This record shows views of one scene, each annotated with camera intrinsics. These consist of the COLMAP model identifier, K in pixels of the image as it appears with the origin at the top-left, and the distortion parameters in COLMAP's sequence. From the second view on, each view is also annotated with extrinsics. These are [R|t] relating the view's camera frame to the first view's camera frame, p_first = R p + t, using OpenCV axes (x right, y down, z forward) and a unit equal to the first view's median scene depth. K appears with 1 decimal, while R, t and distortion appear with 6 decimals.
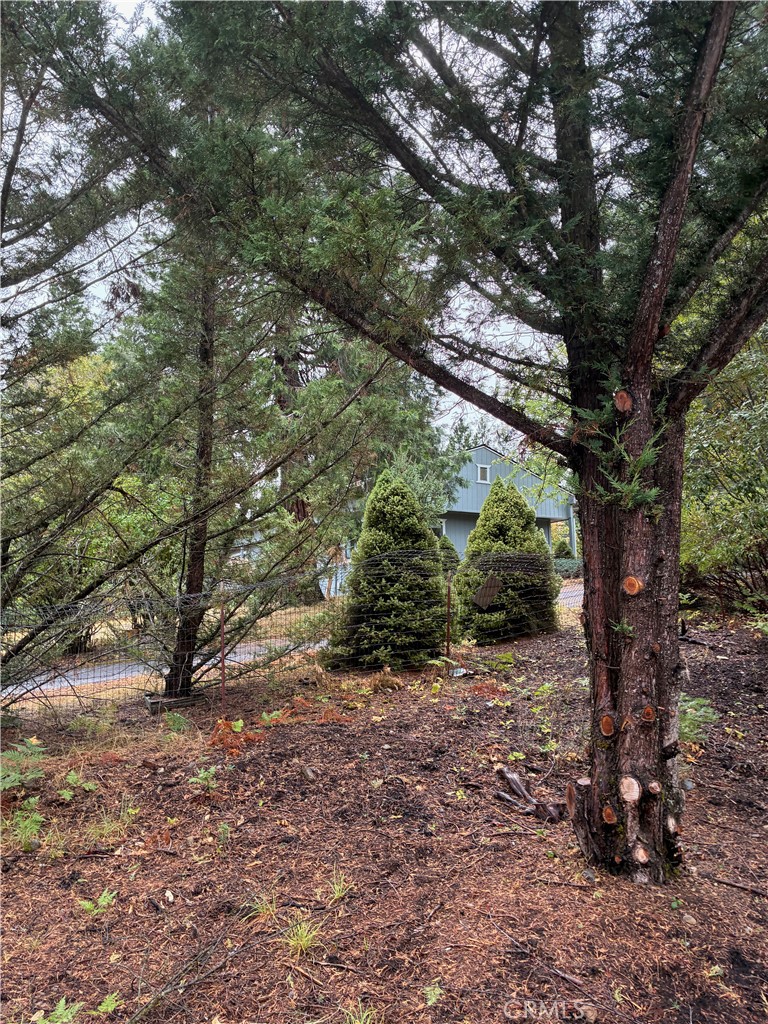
lens RADIAL K [[780.6, 0, 385.0], [0, 780.6, 507.3], [0, 0, 1]] dist [0.045240, -0.056868]
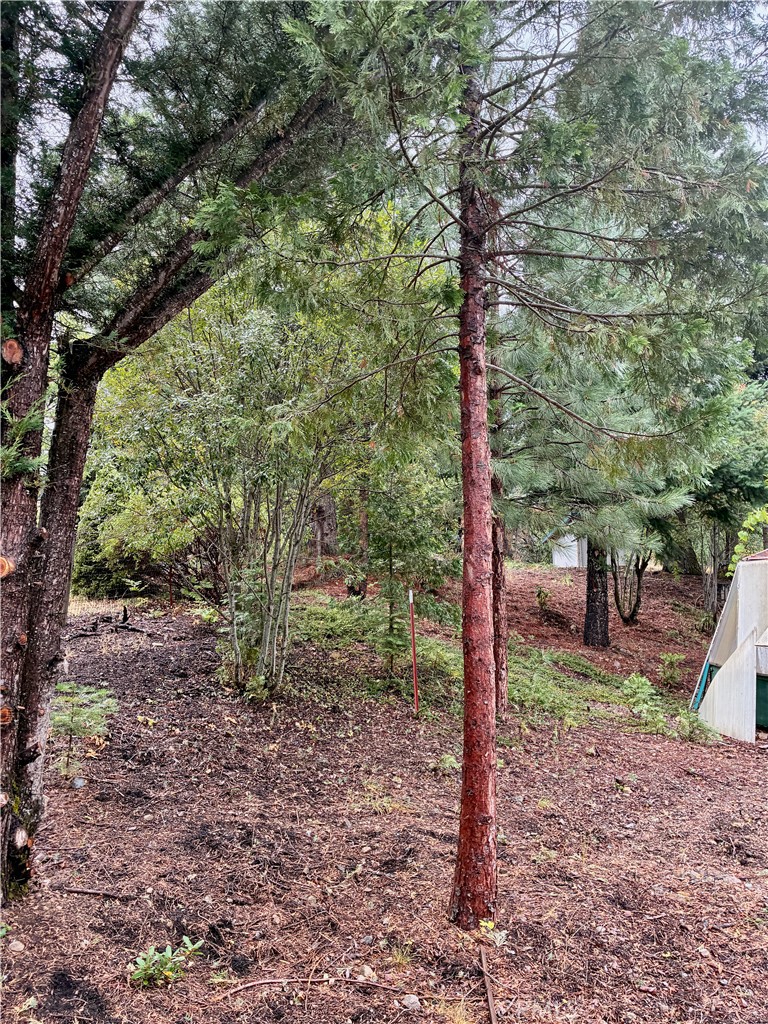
lens RADIAL K [[780.6, 0, 388.5], [0, 780.6, 511.9], [0, 0, 1]] dist [0.045240, -0.056868]
pose [[0.798342, 0.074925, 0.597525, 0.129597], [-0.087800, 0.996109, -0.007596, 0.009005], [-0.595769, -0.046398, 0.801814, 0.060081]]
